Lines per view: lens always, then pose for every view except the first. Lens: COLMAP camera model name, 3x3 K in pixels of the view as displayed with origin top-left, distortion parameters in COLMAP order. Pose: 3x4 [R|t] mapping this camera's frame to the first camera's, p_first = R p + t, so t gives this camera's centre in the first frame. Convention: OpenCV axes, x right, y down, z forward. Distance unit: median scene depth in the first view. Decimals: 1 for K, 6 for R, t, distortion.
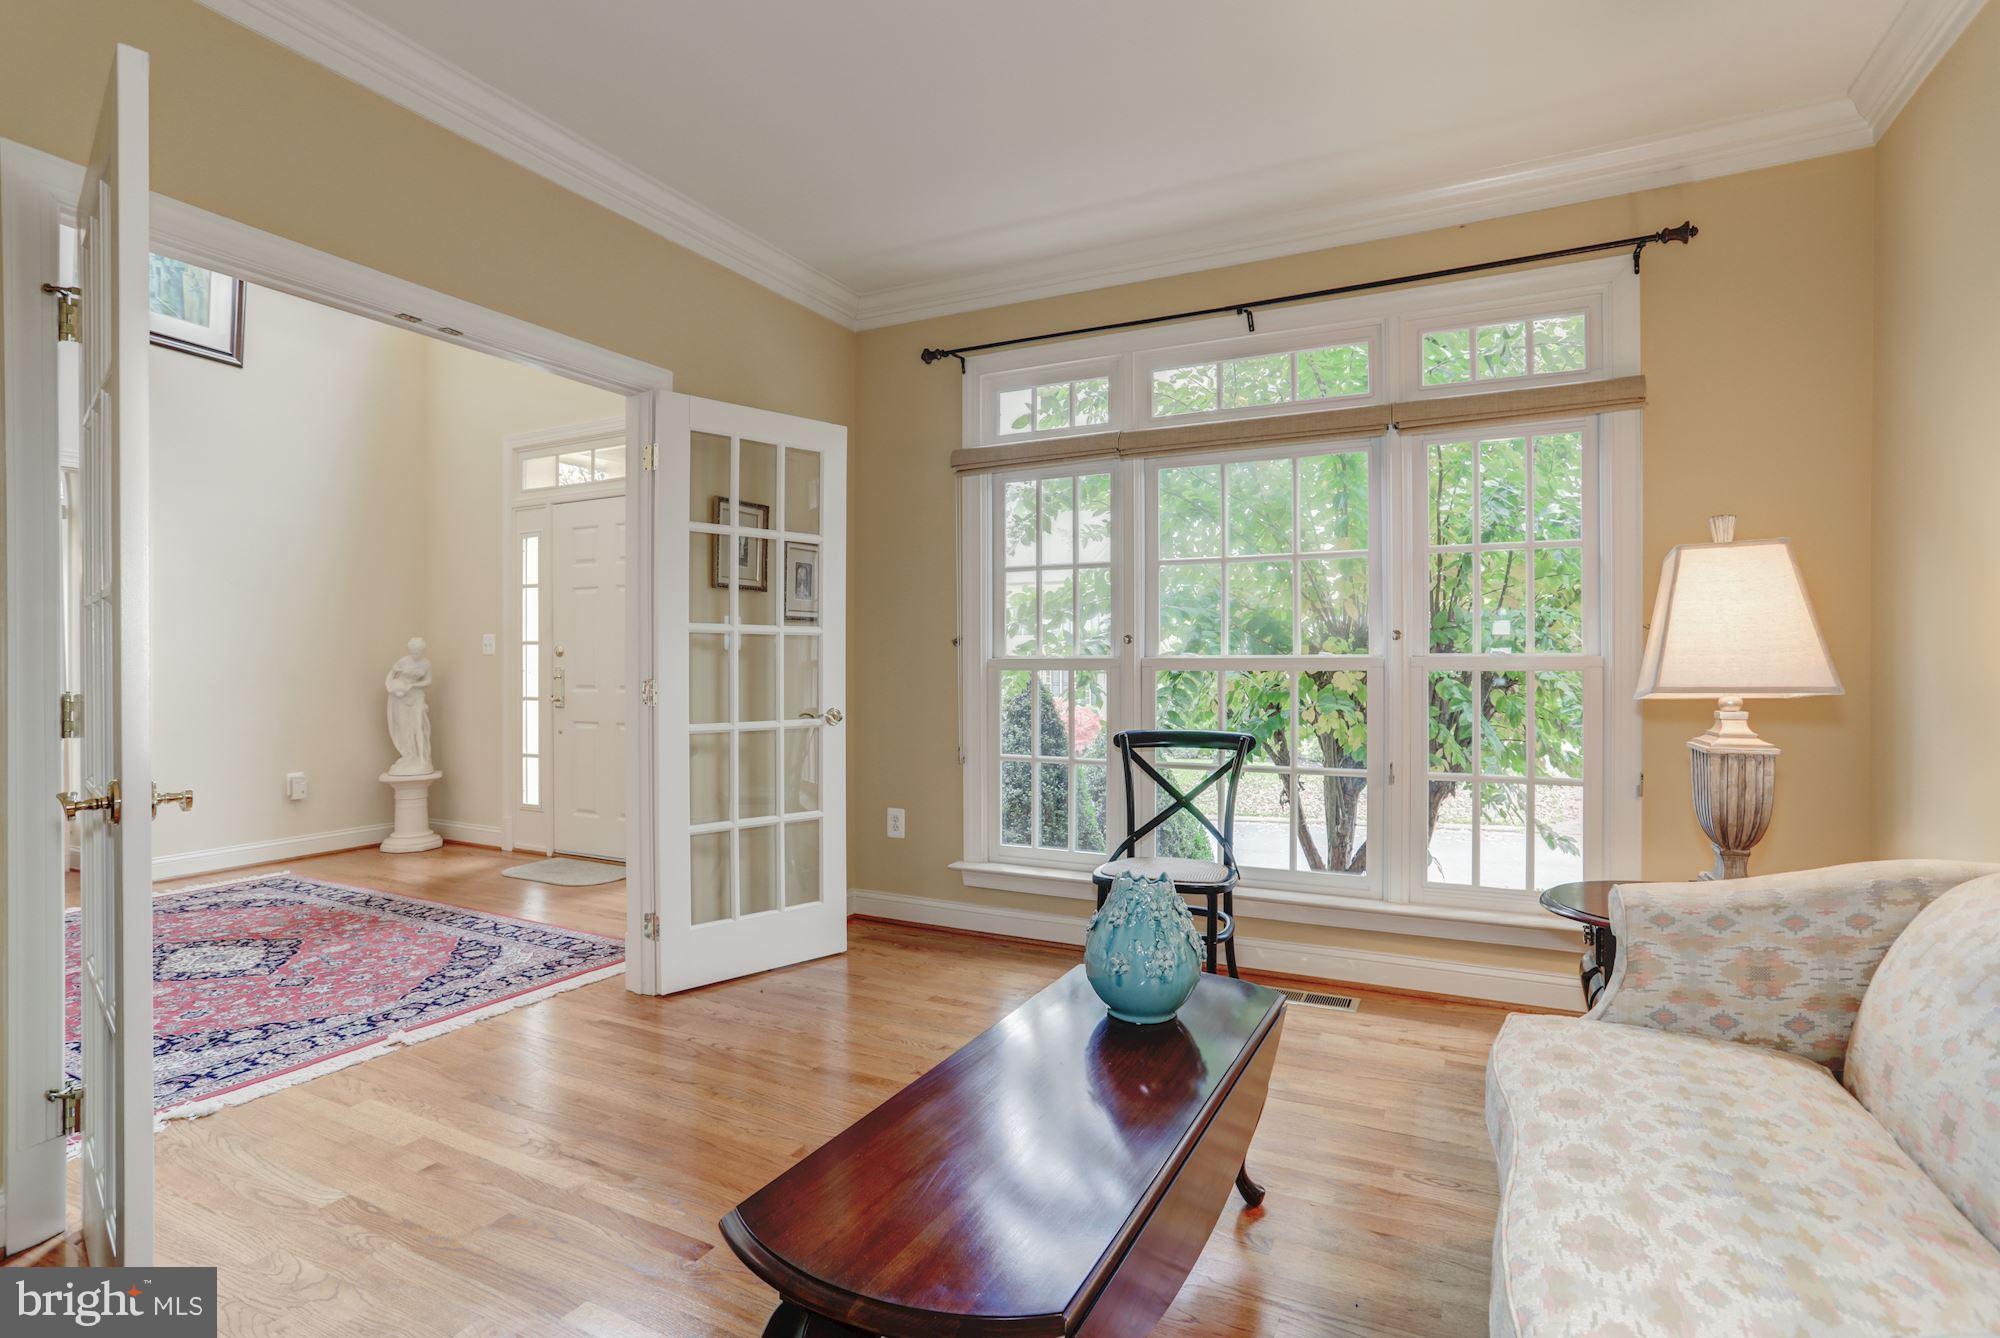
lens RADIAL K [[979.6, 0, 1013.7], [0, 979.6, 661.1], [0, 0, 1]] dist [-0.027840, 0.004960]
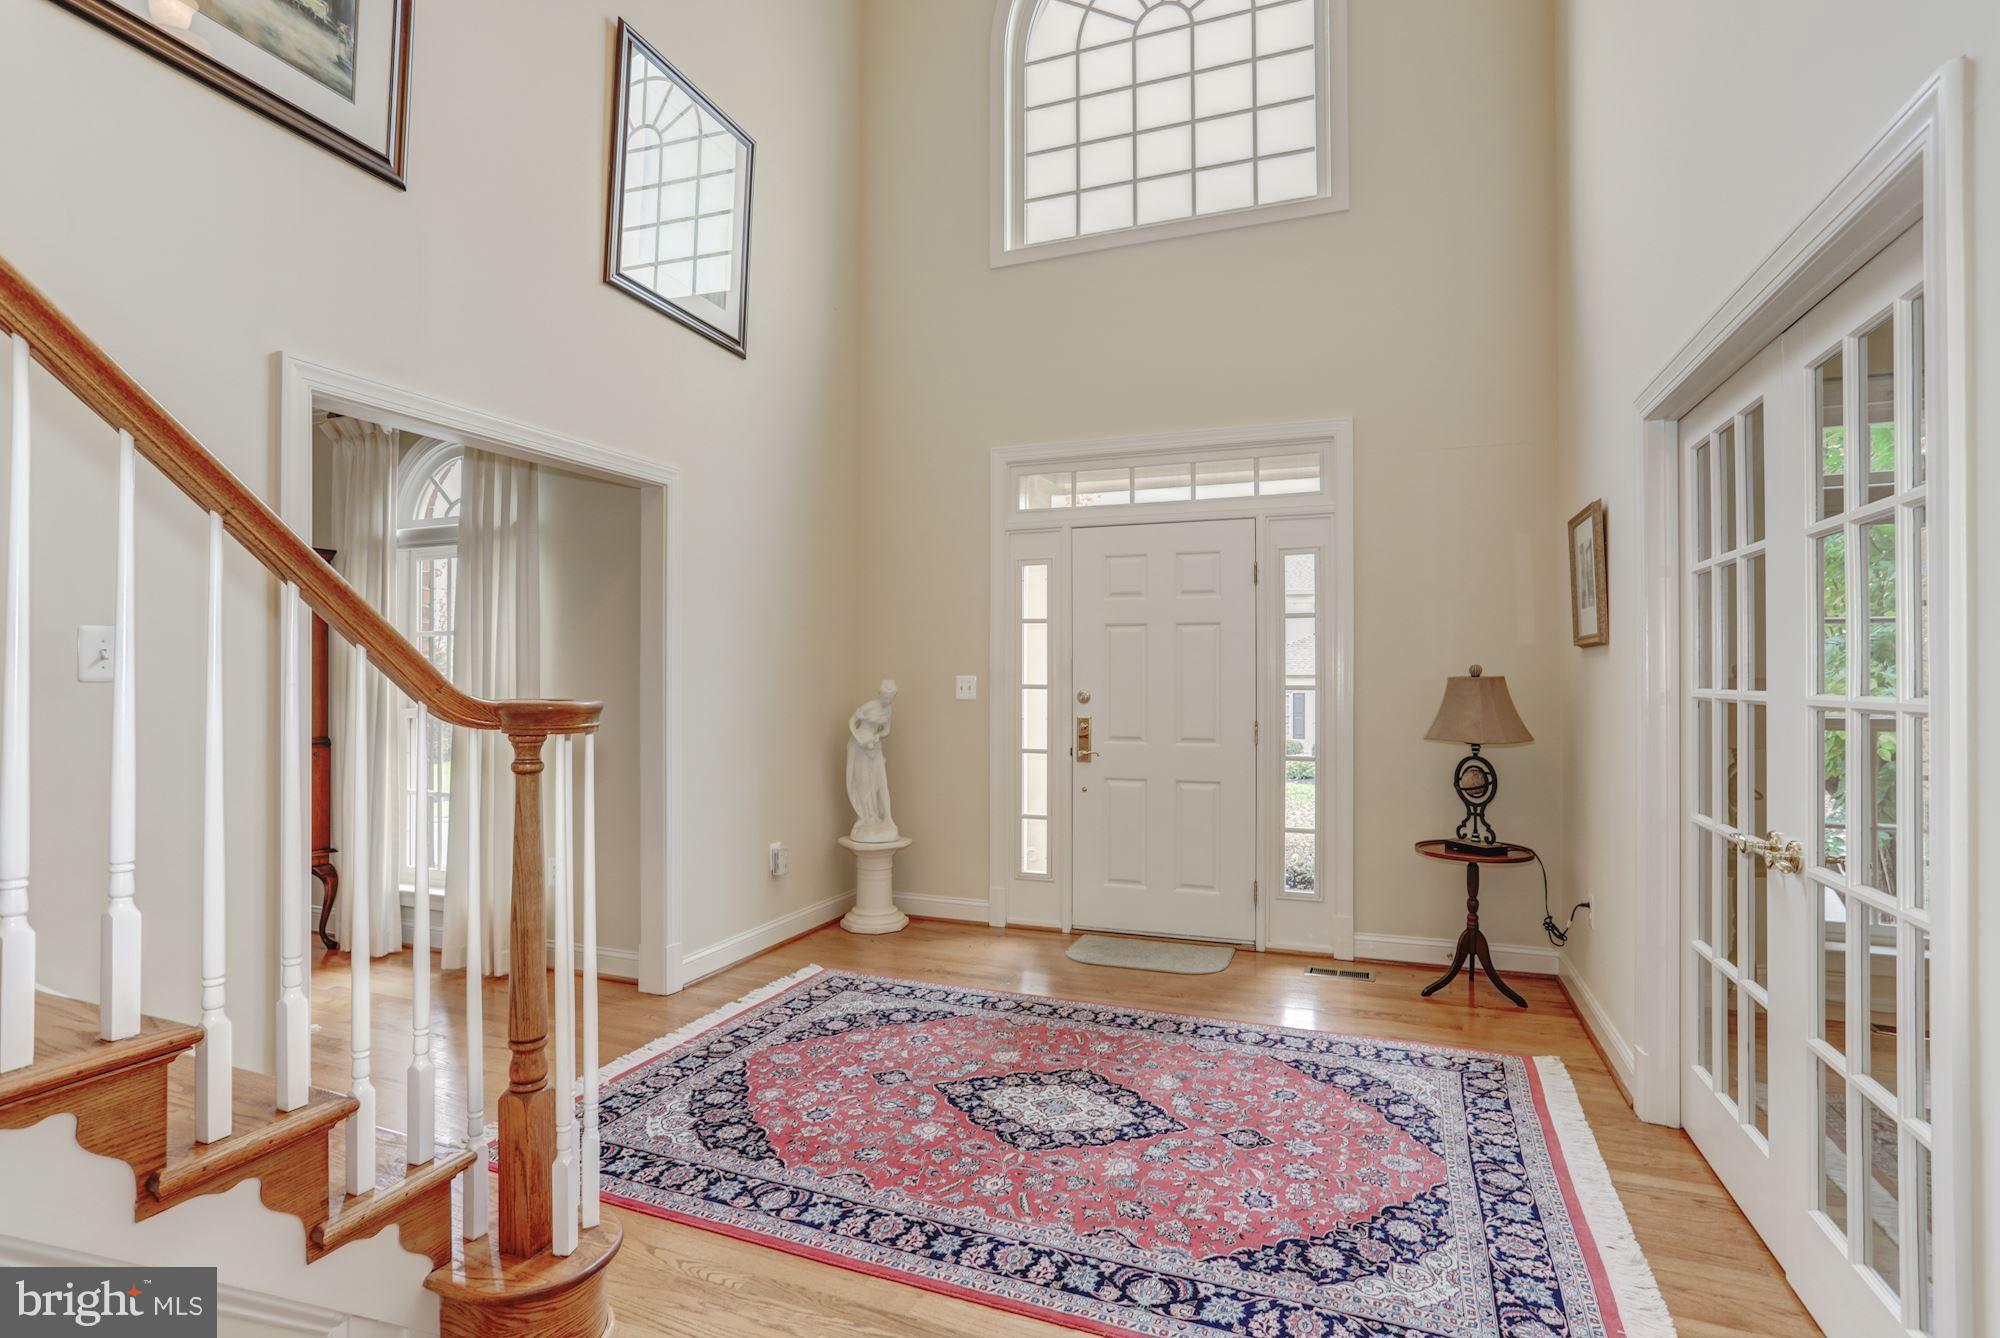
lens RADIAL K [[979.6, 0, 994.9], [0, 979.6, 674.9], [0, 0, 1]] dist [-0.027840, 0.004960]
pose [[0.994680, 0.003163, 0.102966, -0.621527], [-0.003019, 0.999994, -0.001558, -0.028136], [-0.102971, 0.001239, 0.994684, 0.134265]]
